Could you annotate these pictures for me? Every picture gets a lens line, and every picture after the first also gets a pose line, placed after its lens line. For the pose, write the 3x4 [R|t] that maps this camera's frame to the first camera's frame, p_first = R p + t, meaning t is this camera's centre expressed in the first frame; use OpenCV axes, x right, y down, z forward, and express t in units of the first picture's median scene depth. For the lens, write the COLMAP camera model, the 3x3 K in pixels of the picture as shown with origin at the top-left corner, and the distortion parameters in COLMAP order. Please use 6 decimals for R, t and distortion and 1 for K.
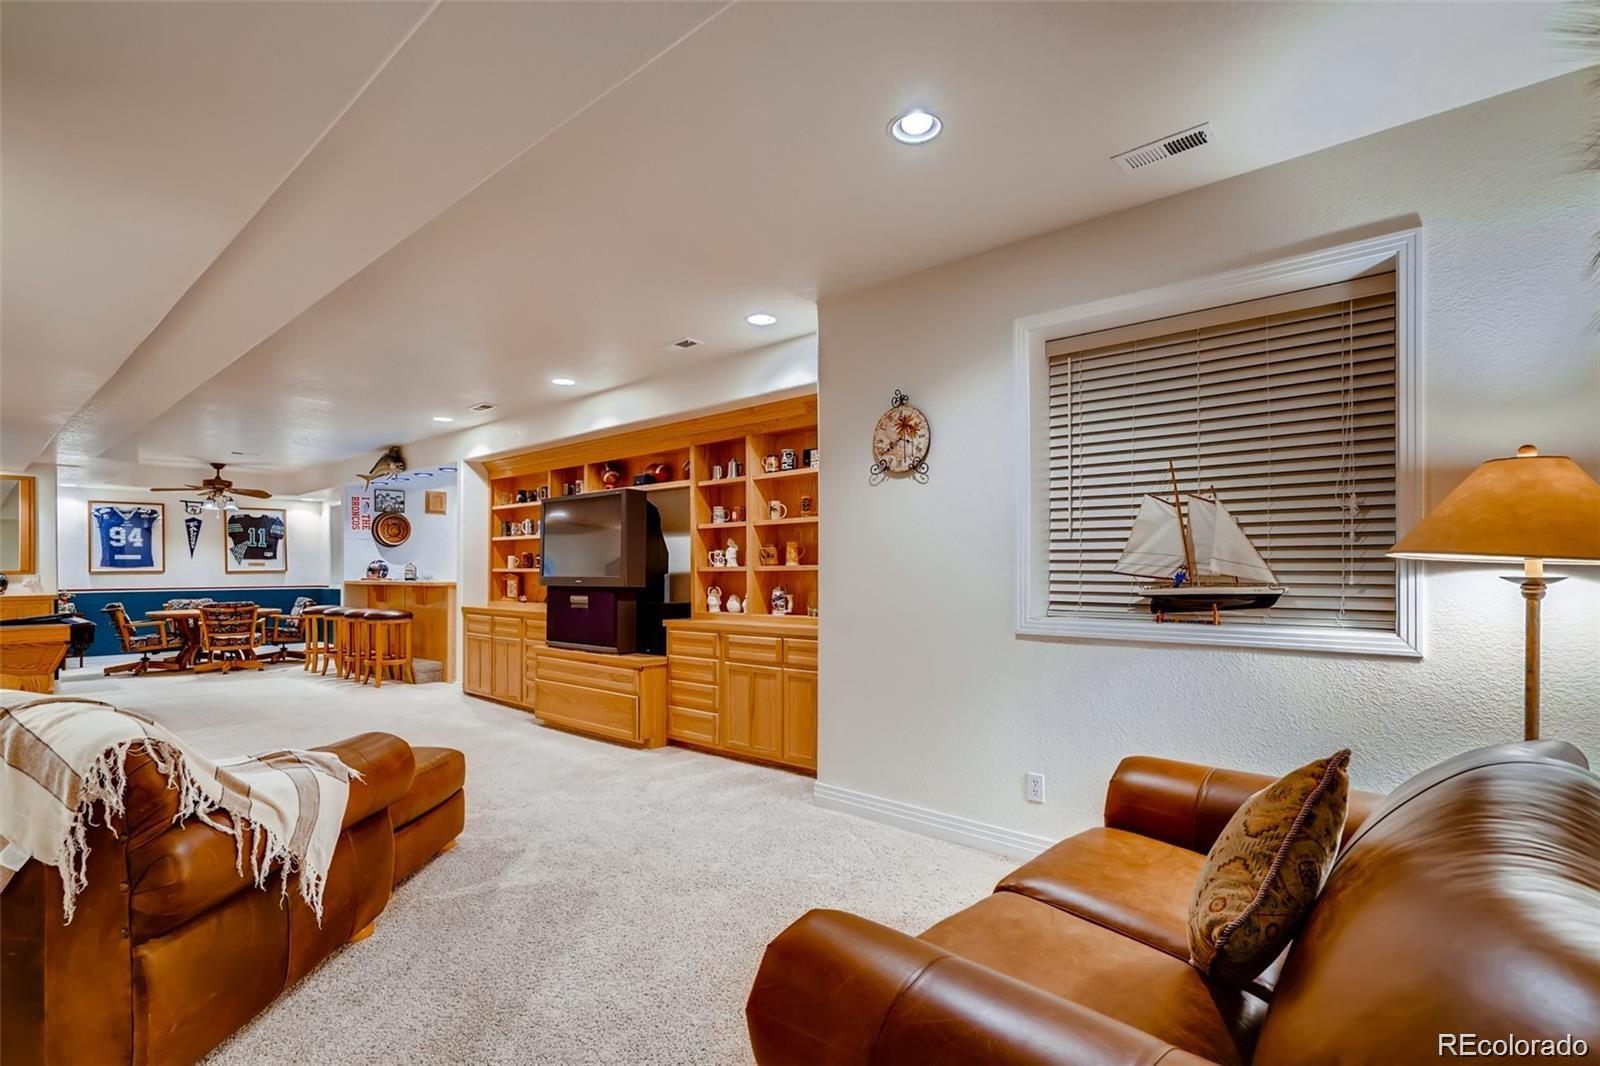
lens RADIAL K [[744.3, 0, 813.8], [0, 744.3, 565.1], [0, 0, 1]] dist [-0.024105, 0.012122]
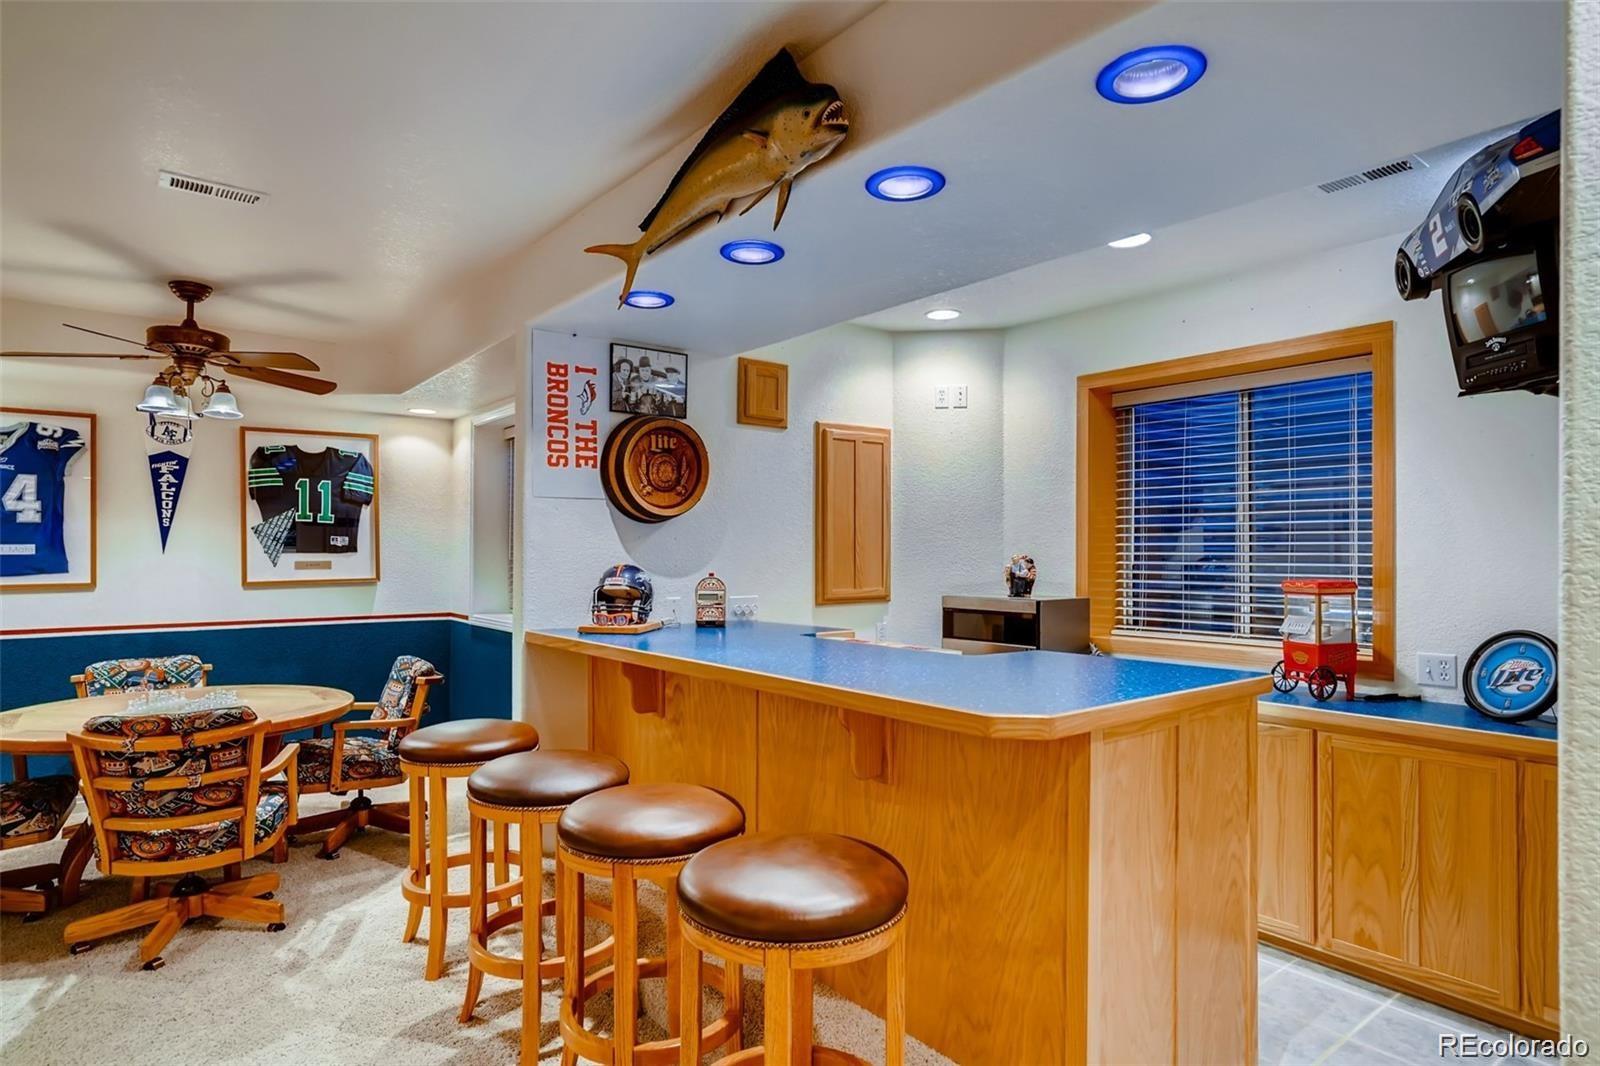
lens RADIAL K [[889.1, 0, 798.0], [0, 889.1, 538.6], [0, 0, 1]] dist [0.001303, 0.001526]
pose [[0.977978, 0.002901, -0.208688, -0.412269], [-0.004785, 0.999952, -0.008521, -0.014023], [0.208653, 0.009332, 0.977945, 0.608595]]
